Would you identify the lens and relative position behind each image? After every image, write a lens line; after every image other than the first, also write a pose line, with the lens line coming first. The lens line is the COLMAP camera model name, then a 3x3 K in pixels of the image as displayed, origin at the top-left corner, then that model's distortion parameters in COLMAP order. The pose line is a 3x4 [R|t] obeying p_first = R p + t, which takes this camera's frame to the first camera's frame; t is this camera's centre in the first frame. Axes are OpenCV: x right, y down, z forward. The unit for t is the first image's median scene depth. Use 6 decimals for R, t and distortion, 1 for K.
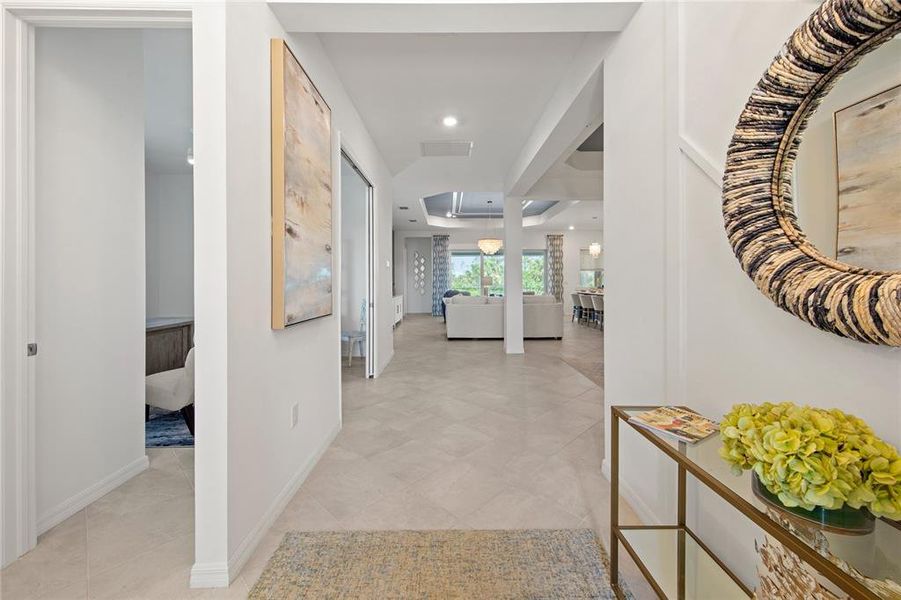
lens RADIAL K [[355.9, 0, 457.2], [0, 355.9, 282.2], [0, 0, 1]] dist [0.000673, -0.000393]
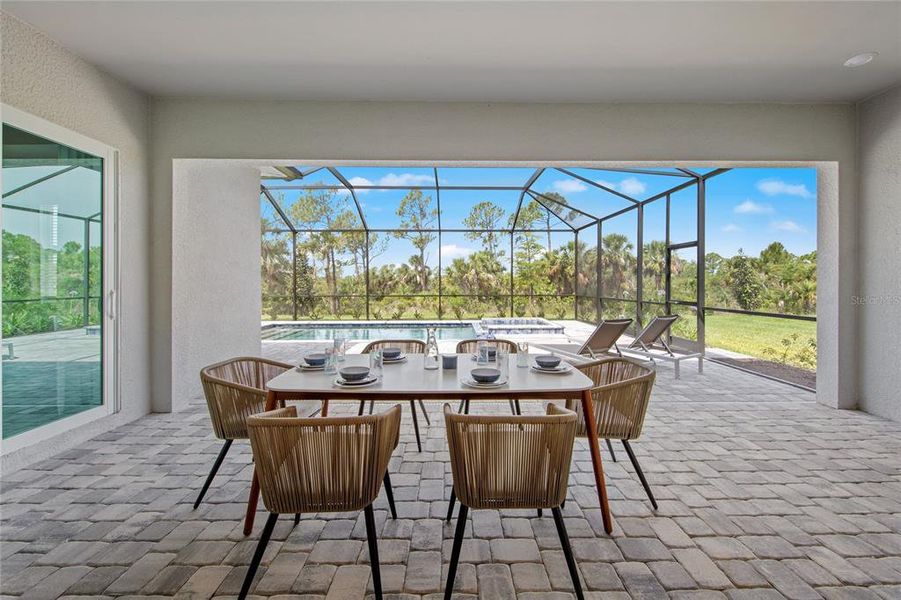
lens RADIAL K [[353.9, 0, 455.1], [0, 353.9, 282.7], [0, 0, 1]] dist [0.001004, -0.003474]
pose [[0.999823, 0.001582, -0.018768, 0.225988], [-0.001678, 0.999986, -0.005089, 0.003404], [0.018759, 0.005119, 0.999811, 1.171652]]
